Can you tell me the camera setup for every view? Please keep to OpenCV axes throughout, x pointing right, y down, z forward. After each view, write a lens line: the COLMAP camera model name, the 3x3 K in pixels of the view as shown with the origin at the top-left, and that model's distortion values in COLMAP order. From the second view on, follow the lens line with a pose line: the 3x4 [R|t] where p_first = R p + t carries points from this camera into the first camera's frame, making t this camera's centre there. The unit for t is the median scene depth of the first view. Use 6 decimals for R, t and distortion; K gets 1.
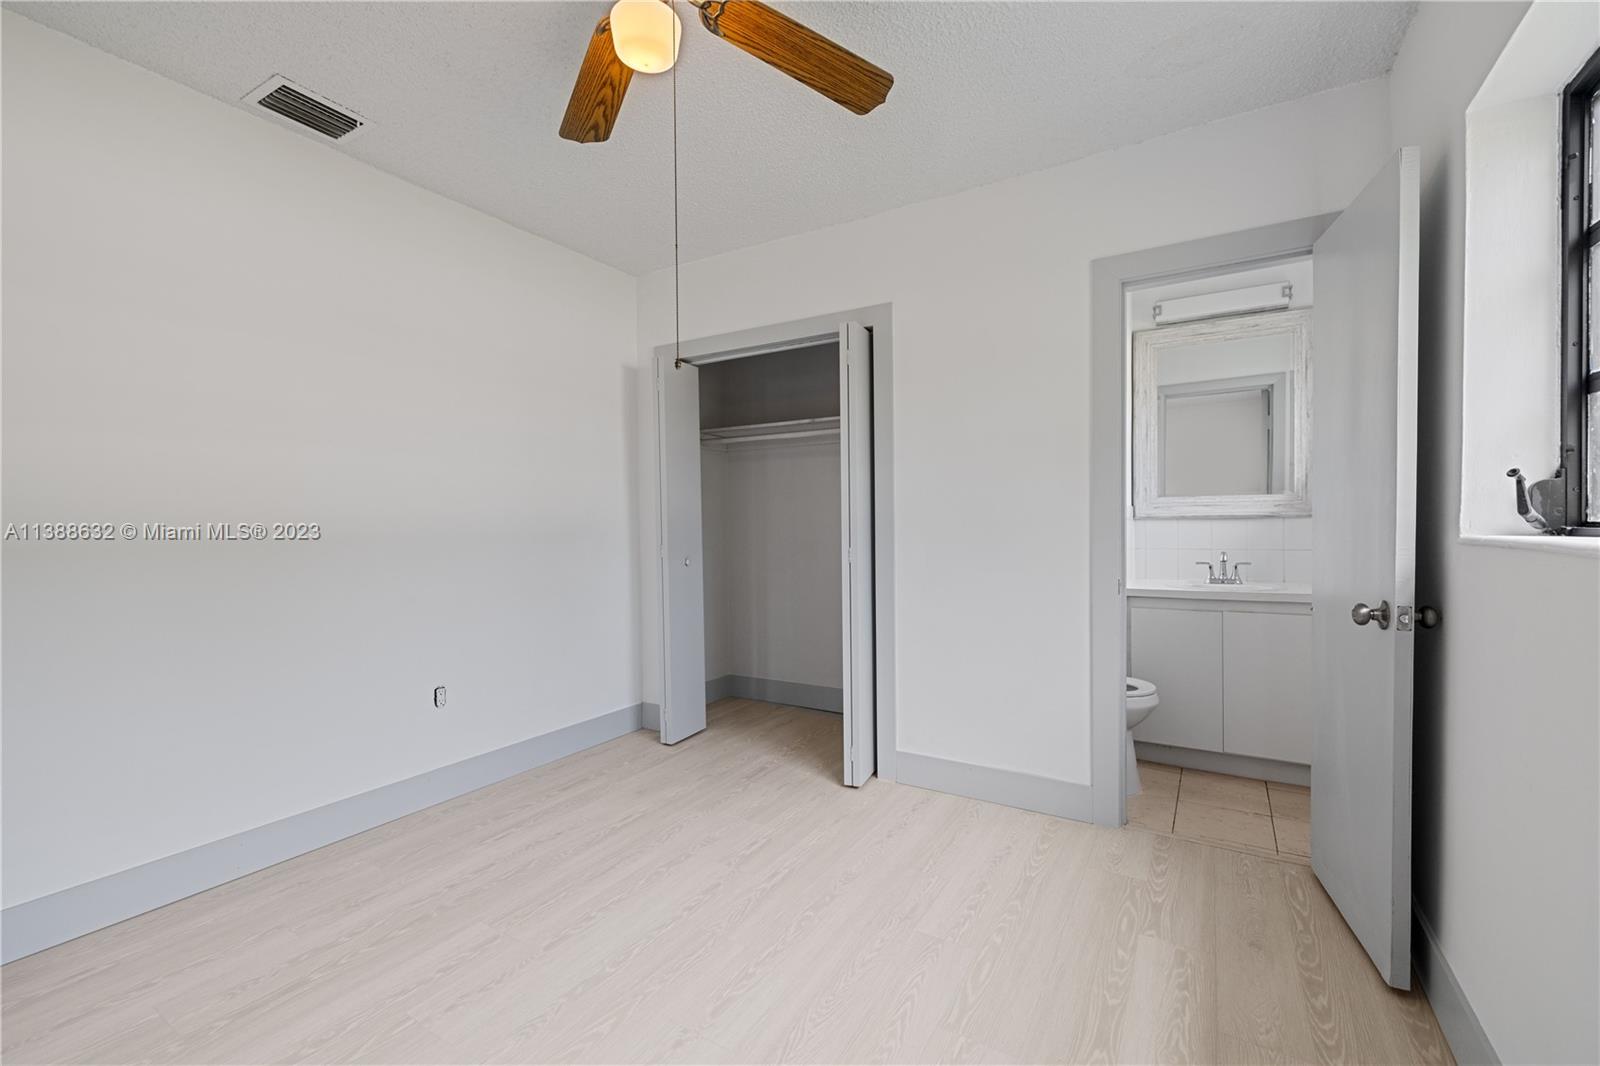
lens RADIAL K [[664.6, 0, 798.7], [0, 664.6, 528.9], [0, 0, 1]] dist [0.001847, 0.000558]
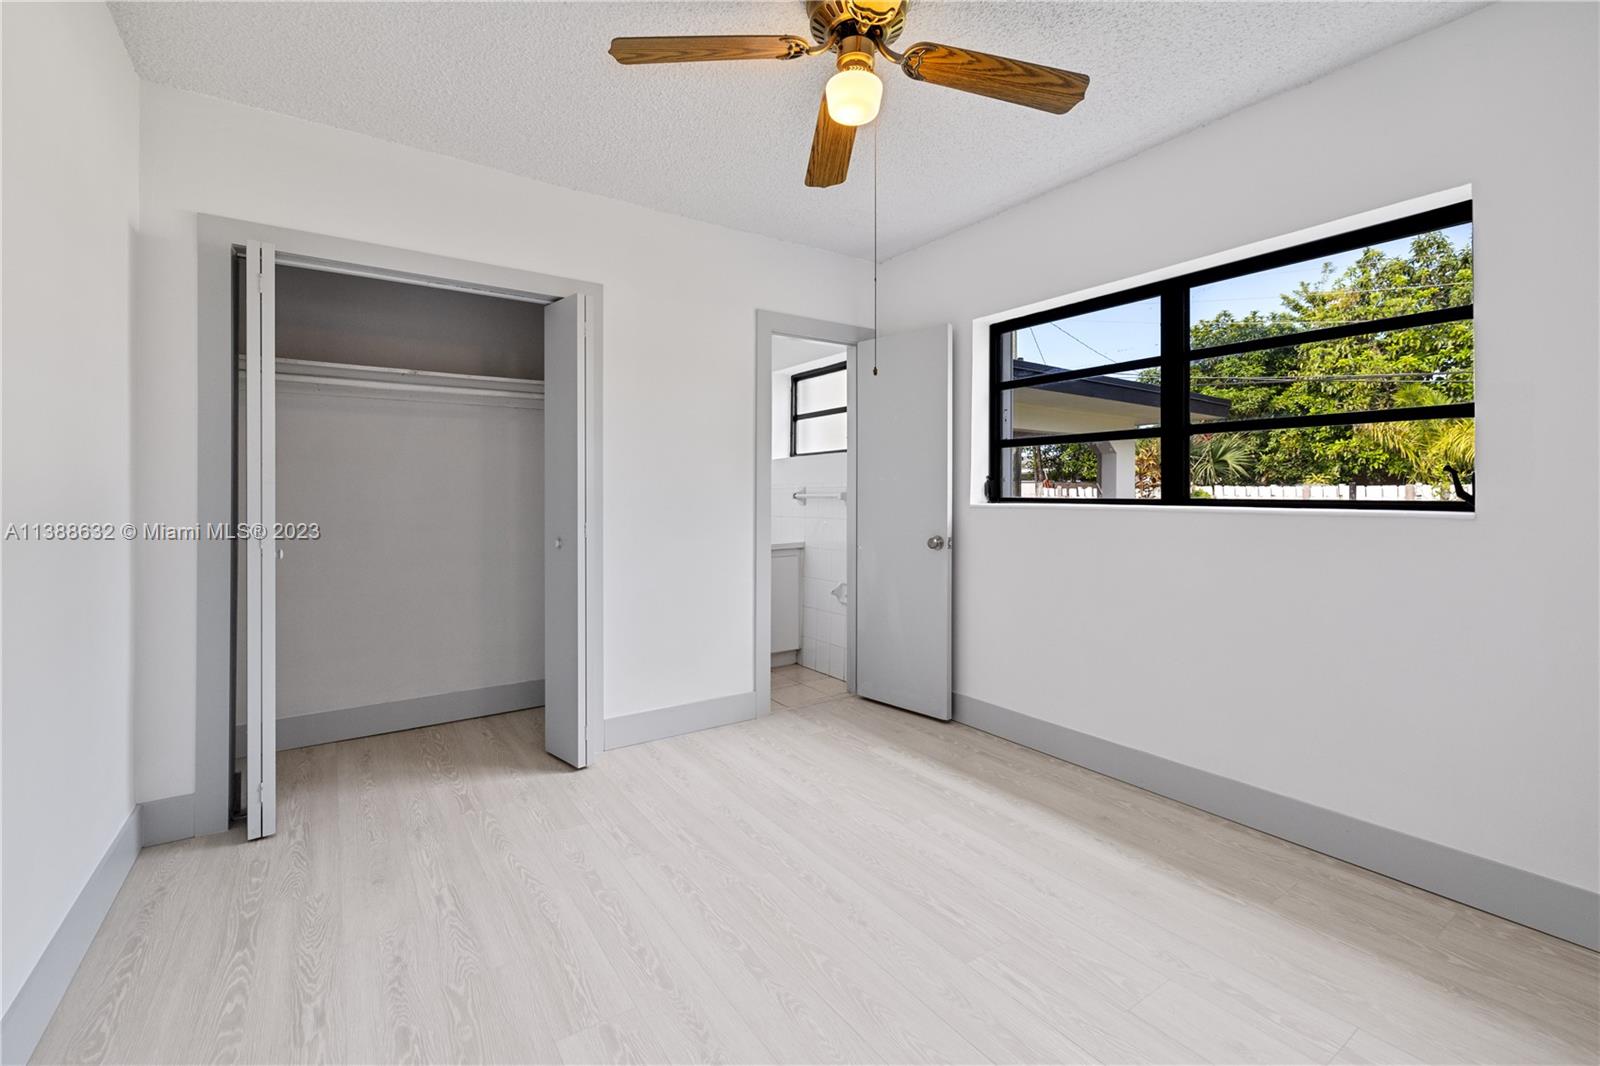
lens RADIAL K [[689.0, 0, 791.4], [0, 689.0, 489.0], [0, 0, 1]] dist [-0.000232, 0.000182]
pose [[0.417687, 0.013983, 0.908484, -0.633942], [0.004727, 0.999835, -0.017563, -0.002764], [-0.908579, 0.011631, 0.417551, 0.259655]]
